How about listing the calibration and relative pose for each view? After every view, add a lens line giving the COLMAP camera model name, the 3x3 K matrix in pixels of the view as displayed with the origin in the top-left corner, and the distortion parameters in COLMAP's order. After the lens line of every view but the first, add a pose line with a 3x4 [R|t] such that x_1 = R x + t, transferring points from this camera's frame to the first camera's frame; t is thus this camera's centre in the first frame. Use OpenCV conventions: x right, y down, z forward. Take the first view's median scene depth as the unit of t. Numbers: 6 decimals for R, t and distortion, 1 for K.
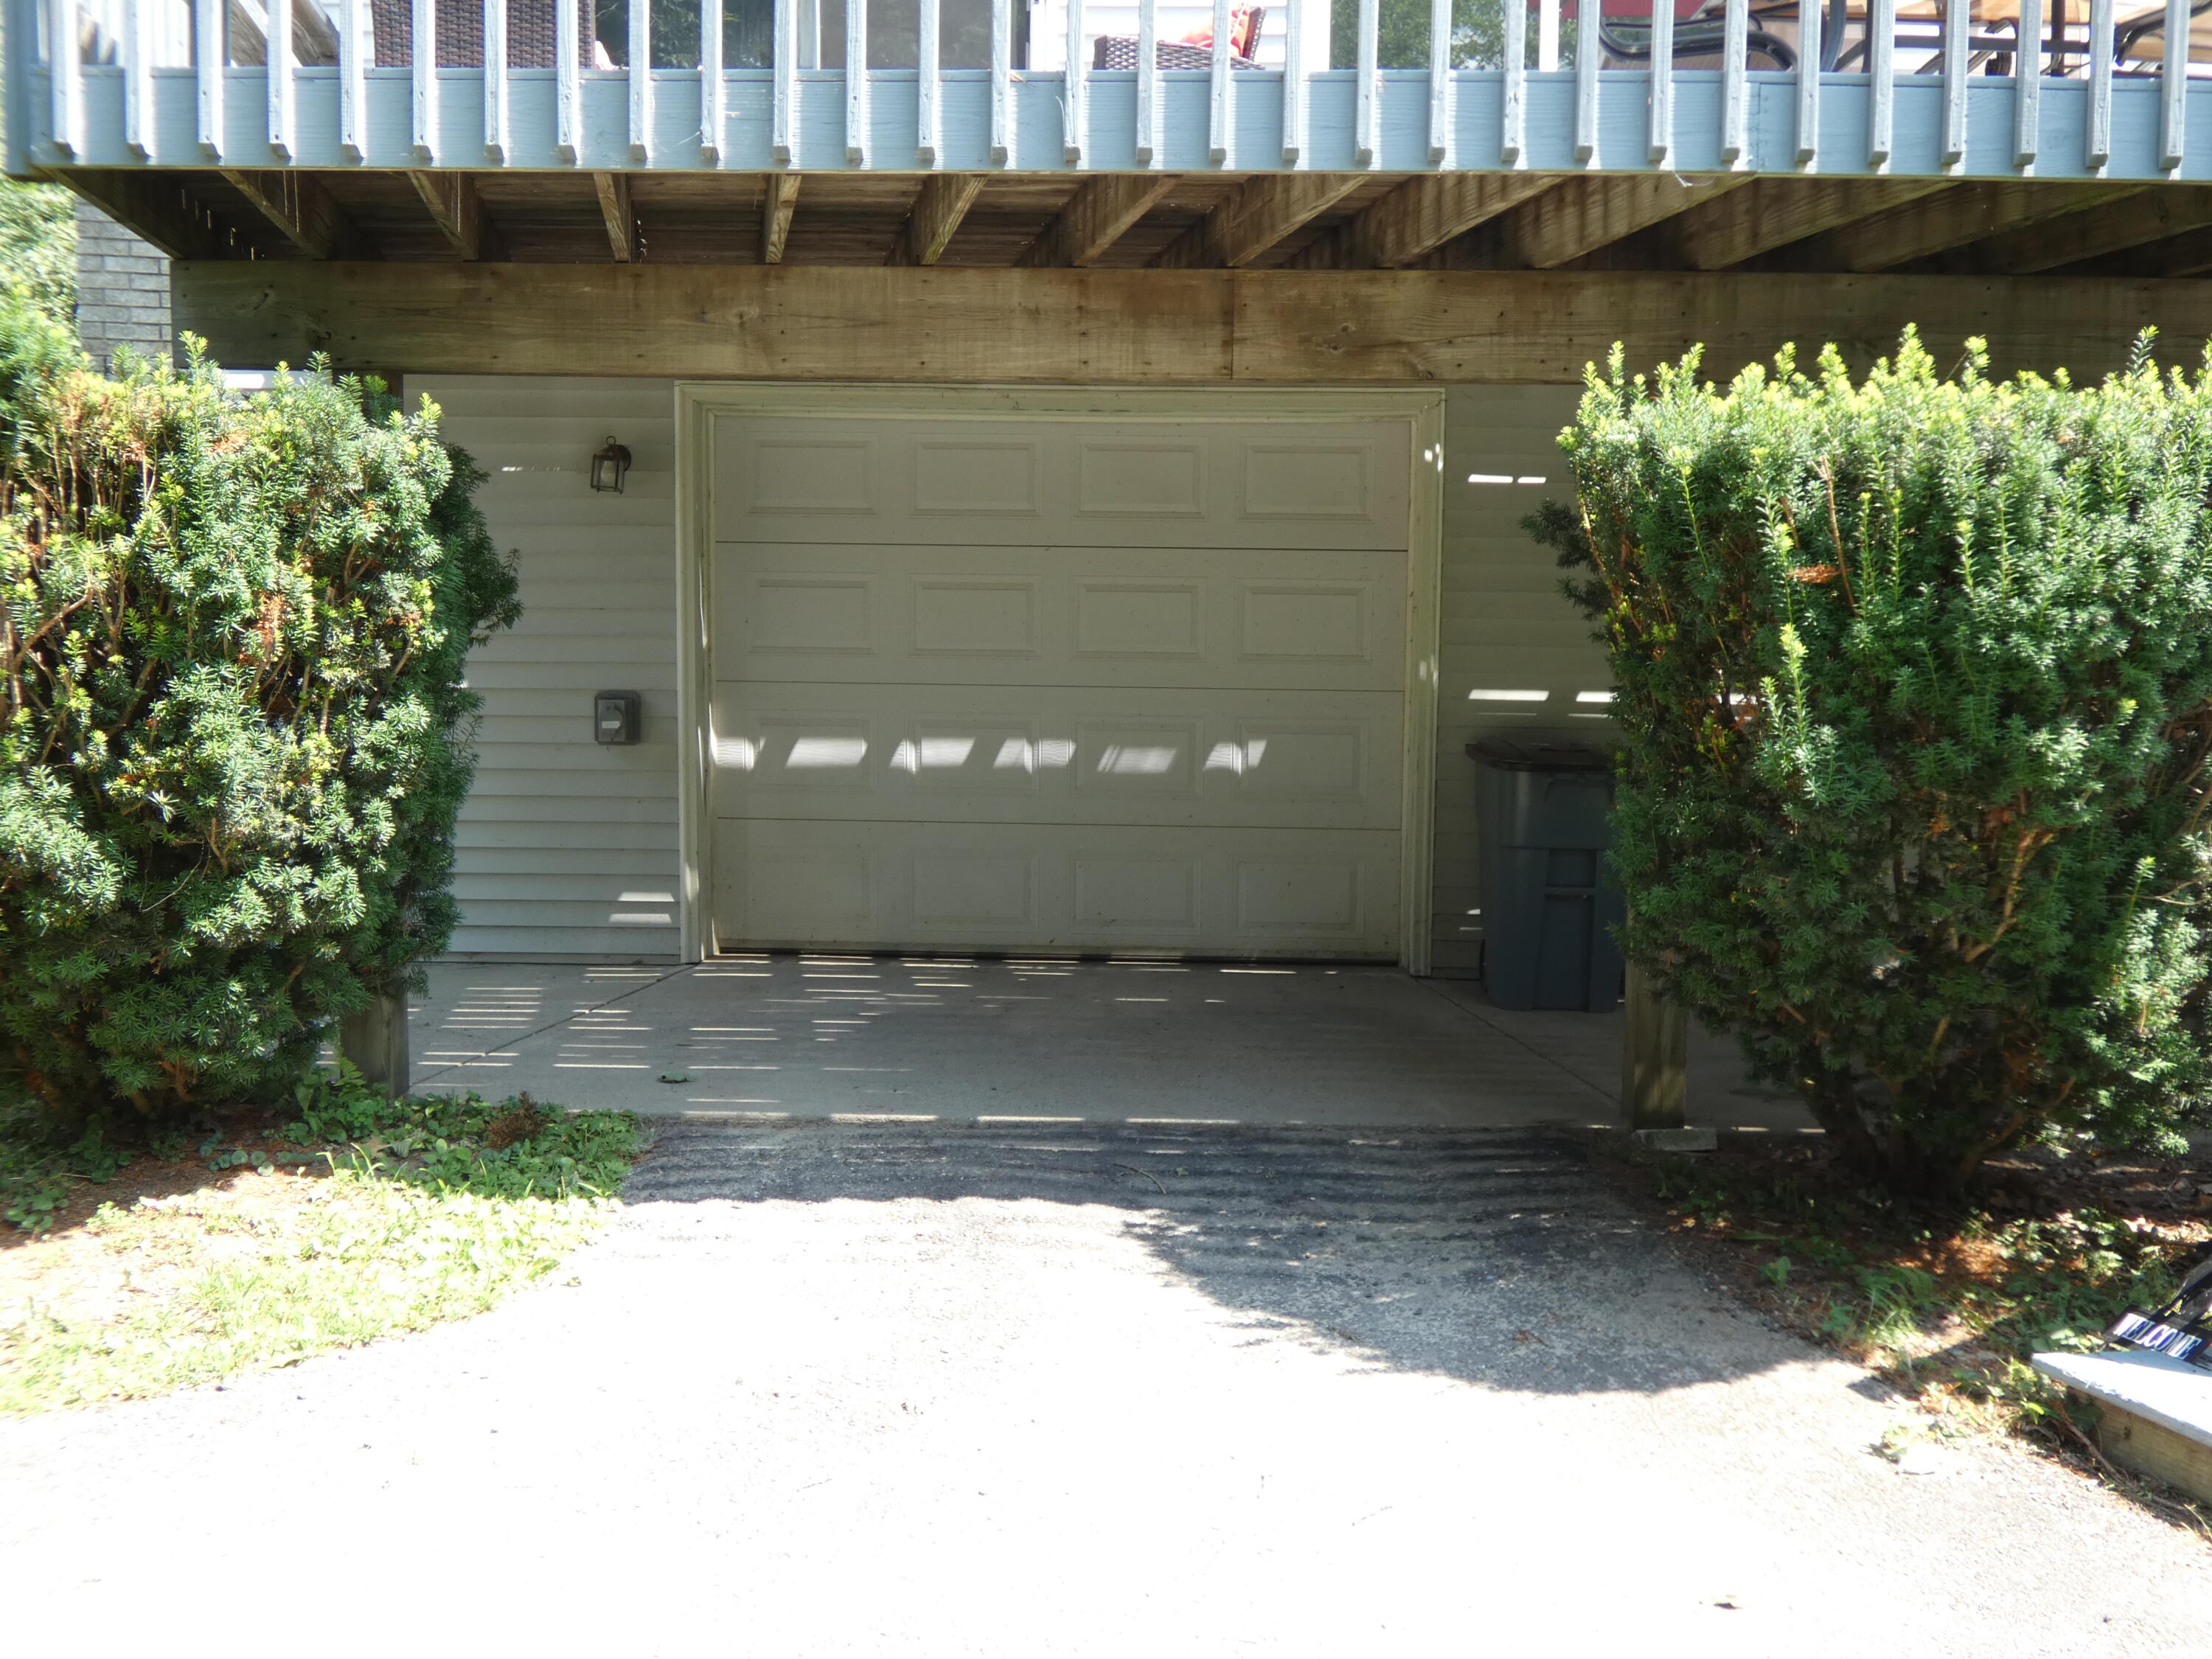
lens RADIAL K [[2140.4, 0, 1106.0], [0, 2140.4, 829.5], [0, 0, 1]] dist [-0.025900, -0.020597]
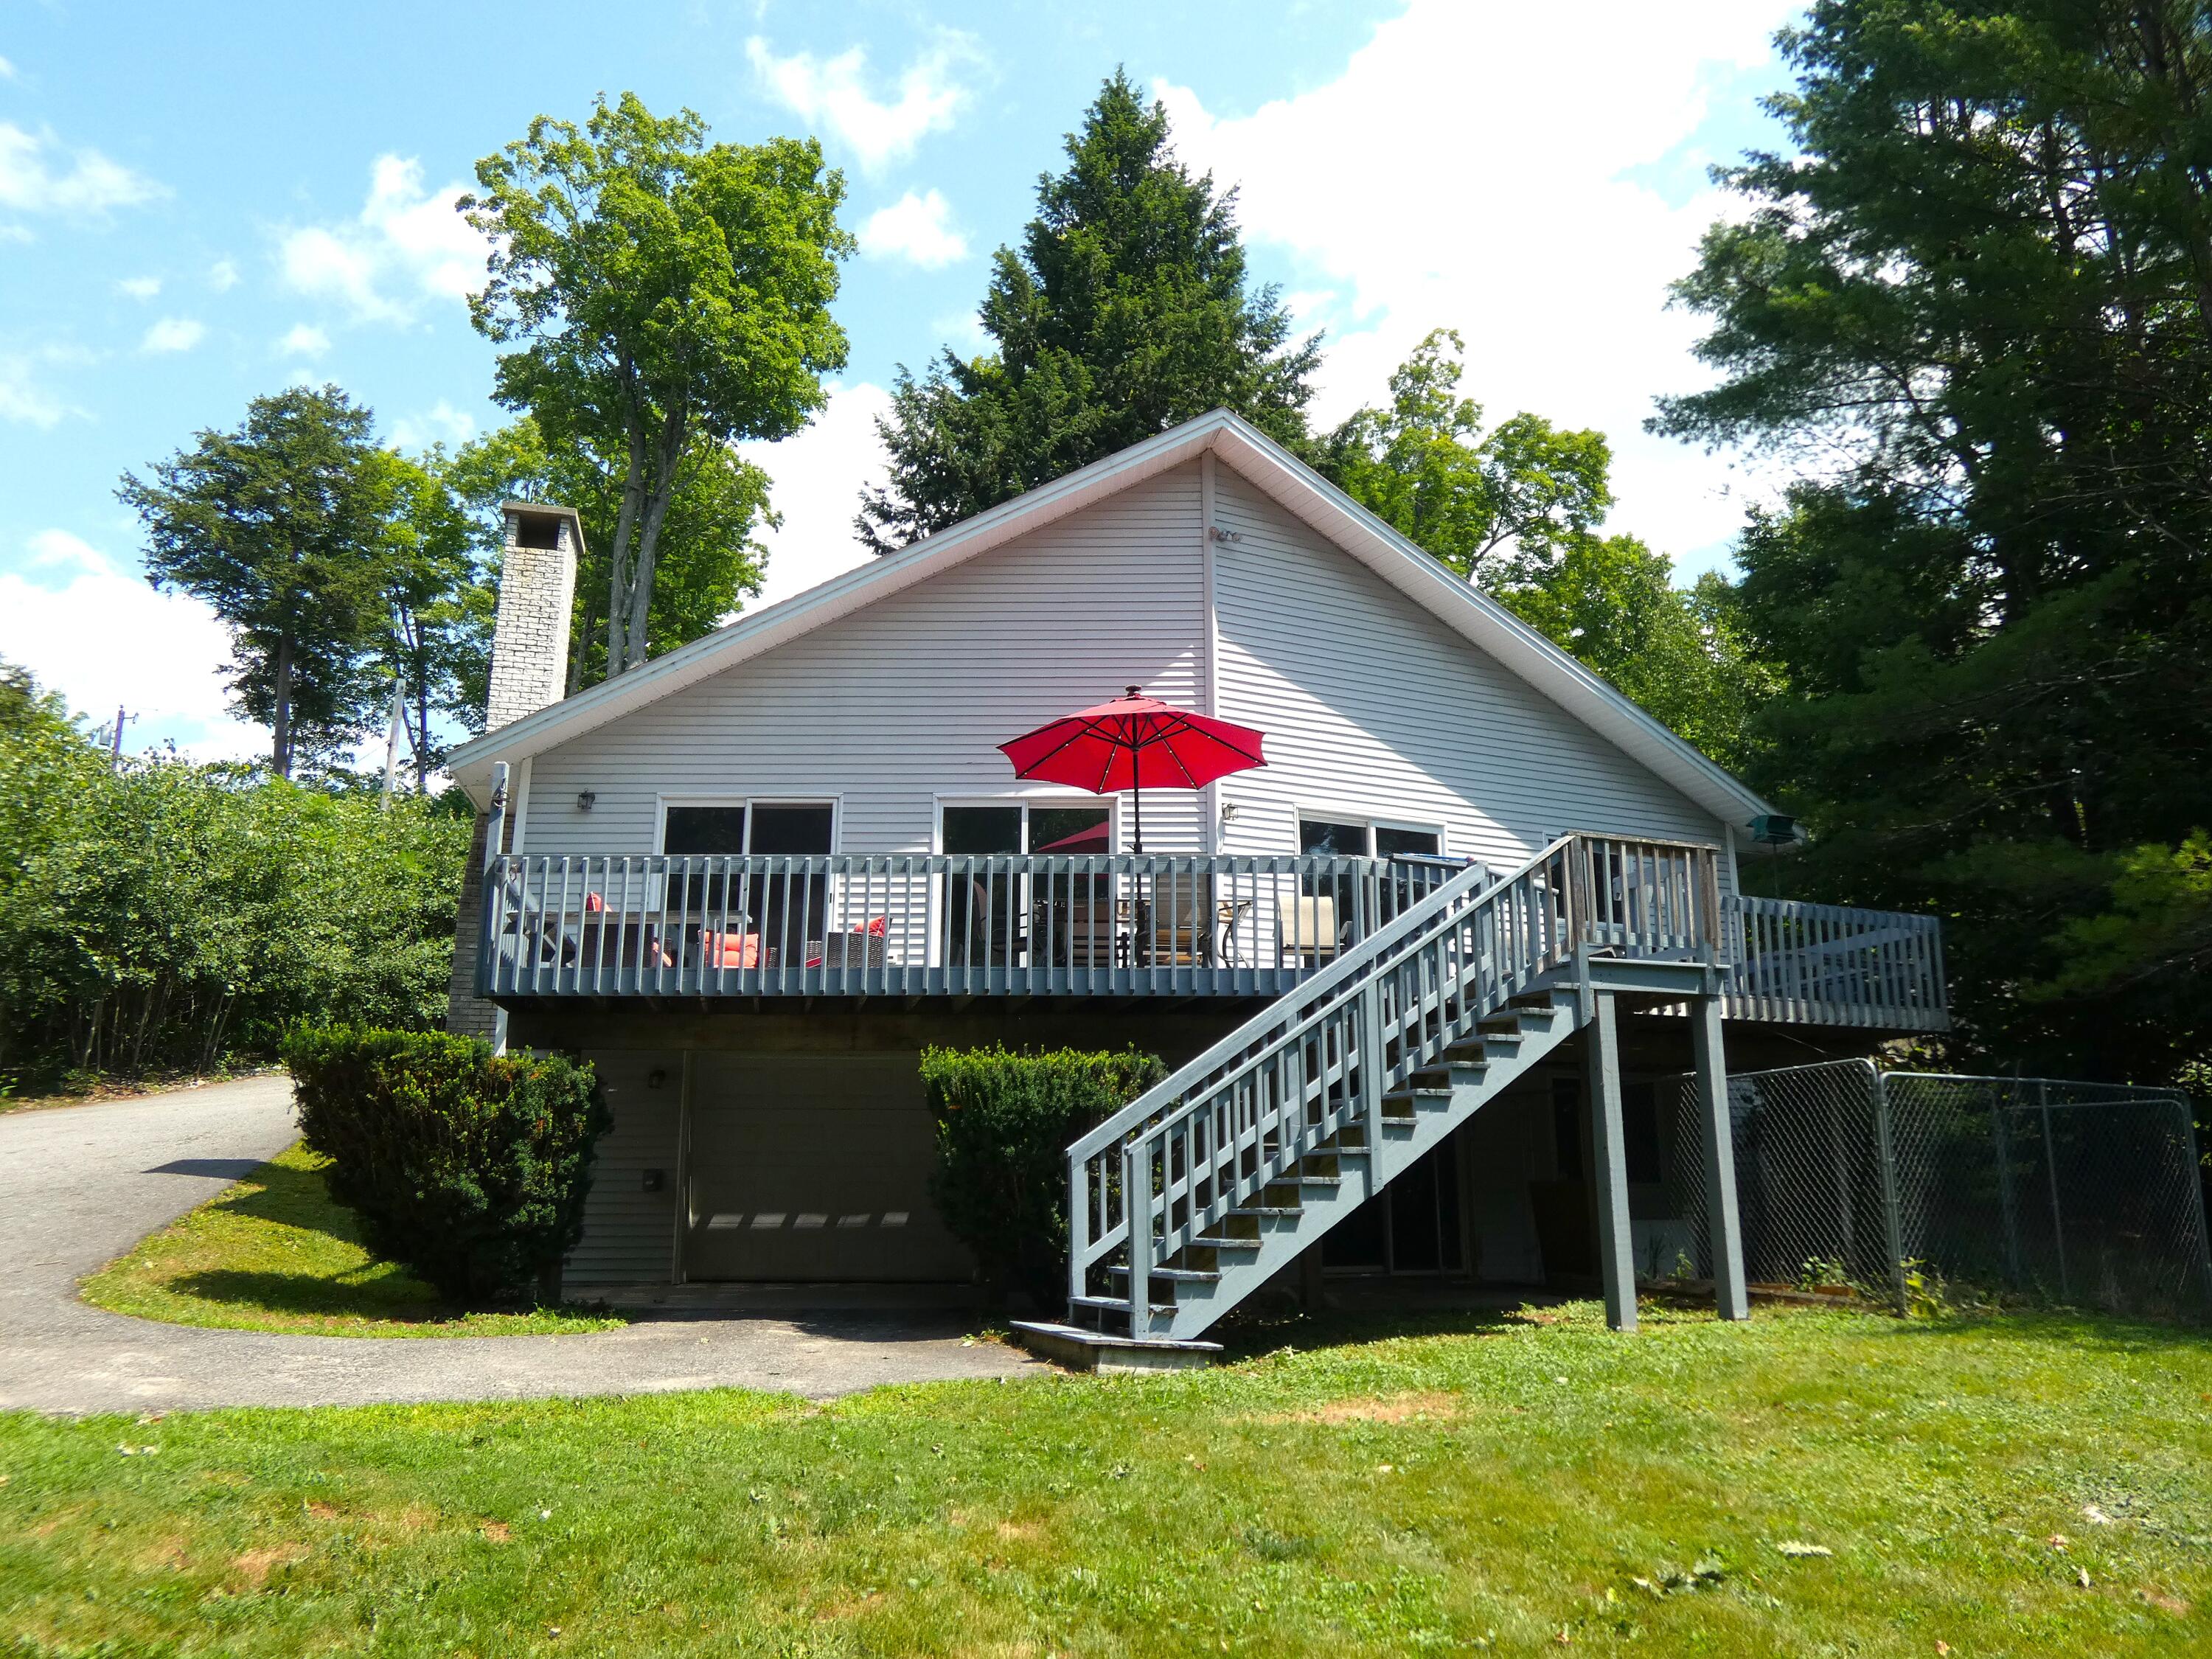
lens RADIAL K [[1564.1, 0, 1107.1], [0, 1564.1, 792.9], [0, 0, 1]] dist [-0.026494, -0.000602]
pose [[0.999487, -0.006255, 0.031407, 0.449781], [0.016202, 0.944720, -0.327477, 0.231421], [-0.027623, 0.327818, 0.944337, -1.581750]]
